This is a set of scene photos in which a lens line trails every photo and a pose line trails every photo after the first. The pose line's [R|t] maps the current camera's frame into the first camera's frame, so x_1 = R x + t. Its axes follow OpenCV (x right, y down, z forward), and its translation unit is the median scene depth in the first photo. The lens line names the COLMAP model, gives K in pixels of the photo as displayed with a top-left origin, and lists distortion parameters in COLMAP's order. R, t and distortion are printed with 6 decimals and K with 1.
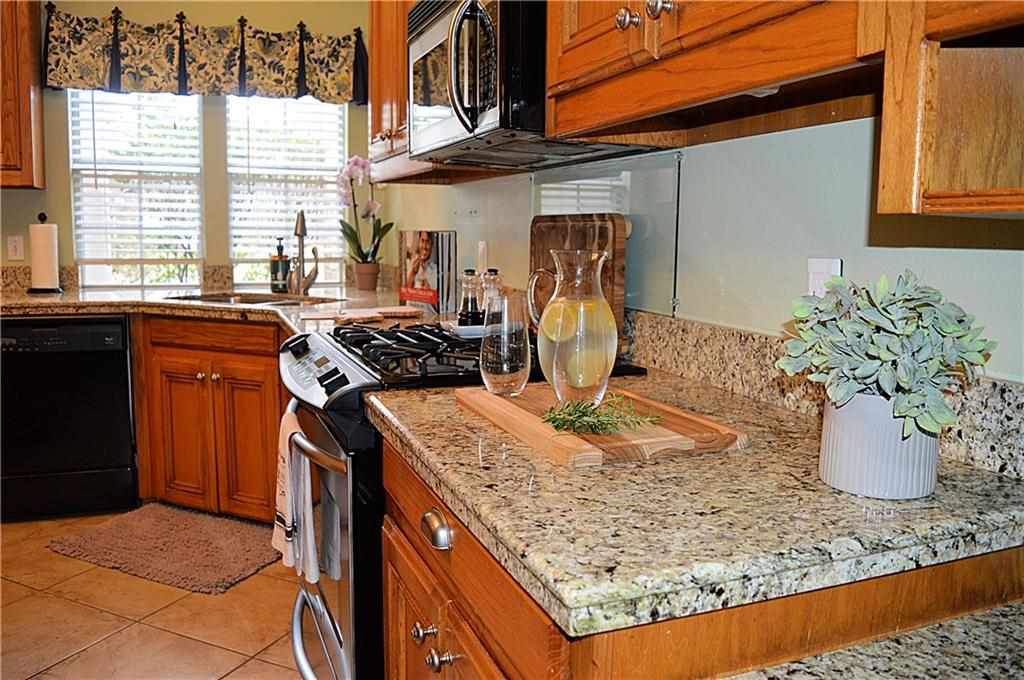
lens RADIAL K [[823.2, 0, 511.5], [0, 823.2, 337.1], [0, 0, 1]] dist [-0.079958, -0.000462]
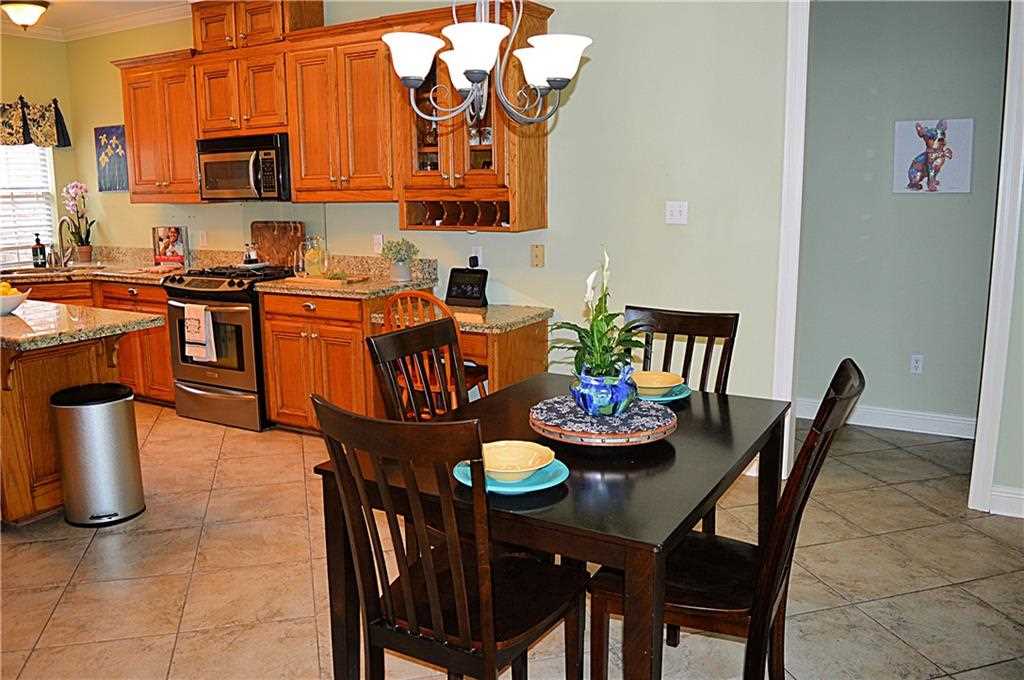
lens RADIAL K [[823.2, 0, 510.4], [0, 823.2, 337.1], [0, 0, 1]] dist [-0.079958, -0.000462]
pose [[0.783871, -0.131354, 0.606871, -0.537969], [0.097795, 0.991287, 0.088241, 0.035870], [-0.613174, -0.009821, 0.789887, -0.853614]]
